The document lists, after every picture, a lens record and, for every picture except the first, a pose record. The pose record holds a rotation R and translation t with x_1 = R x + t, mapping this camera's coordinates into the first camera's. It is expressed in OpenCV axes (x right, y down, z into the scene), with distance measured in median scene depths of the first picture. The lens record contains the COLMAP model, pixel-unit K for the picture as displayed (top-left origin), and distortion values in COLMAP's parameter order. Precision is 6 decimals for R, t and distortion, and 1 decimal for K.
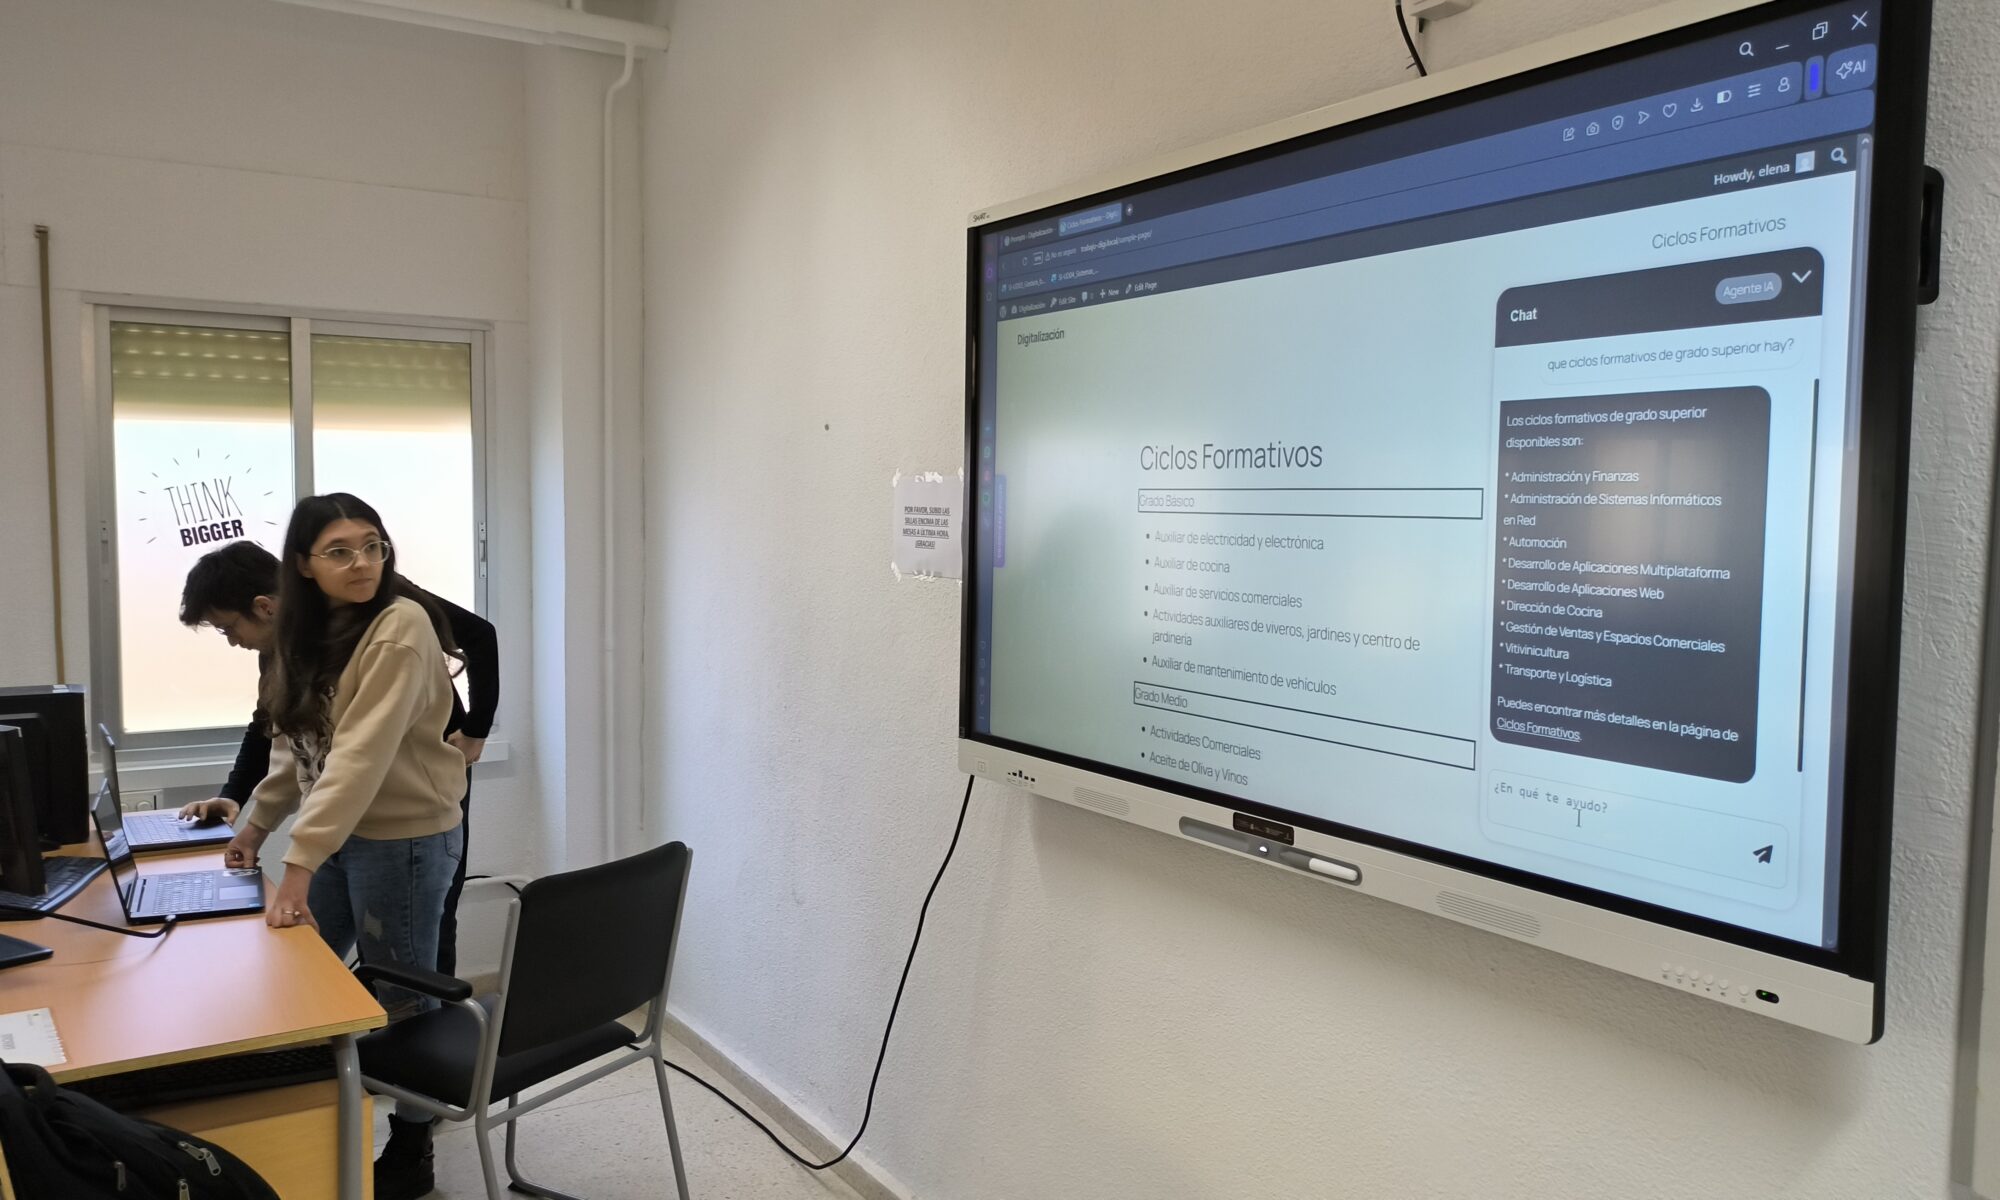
lens RADIAL K [[1591.7, 0, 1000.0], [0, 1591.7, 600.0], [0, 0, 1]] dist [0.008666, 0.074712]
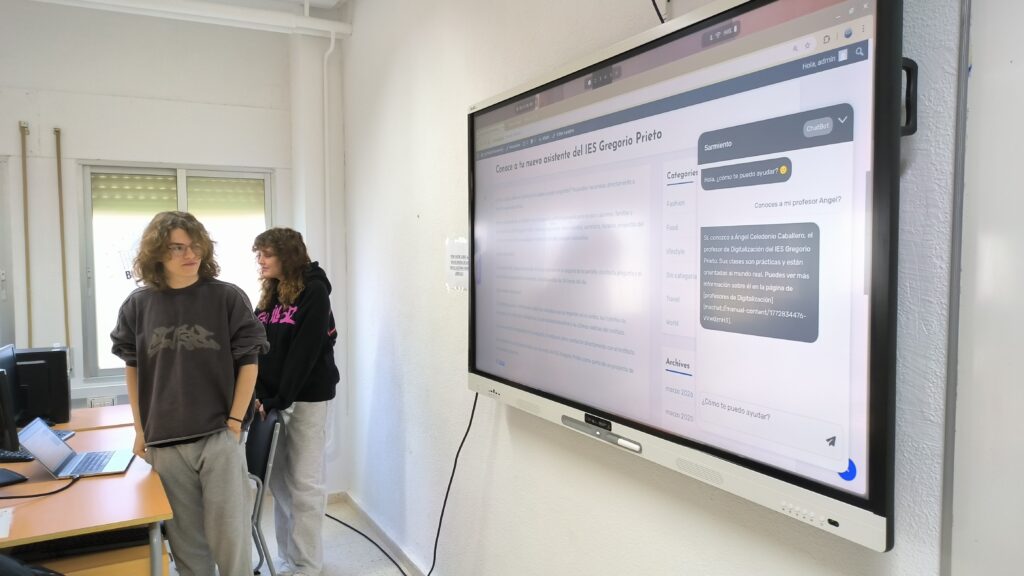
lens RADIAL K [[762.4, 0, 512.0], [0, 762.4, 288.0], [0, 0, 1]] dist [-0.002755, 0.081638]
pose [[0.996802, -0.011759, -0.079035, 0.114025], [0.010711, 0.999849, -0.013674, -0.004388], [0.079184, 0.012784, 0.996778, 0.069044]]
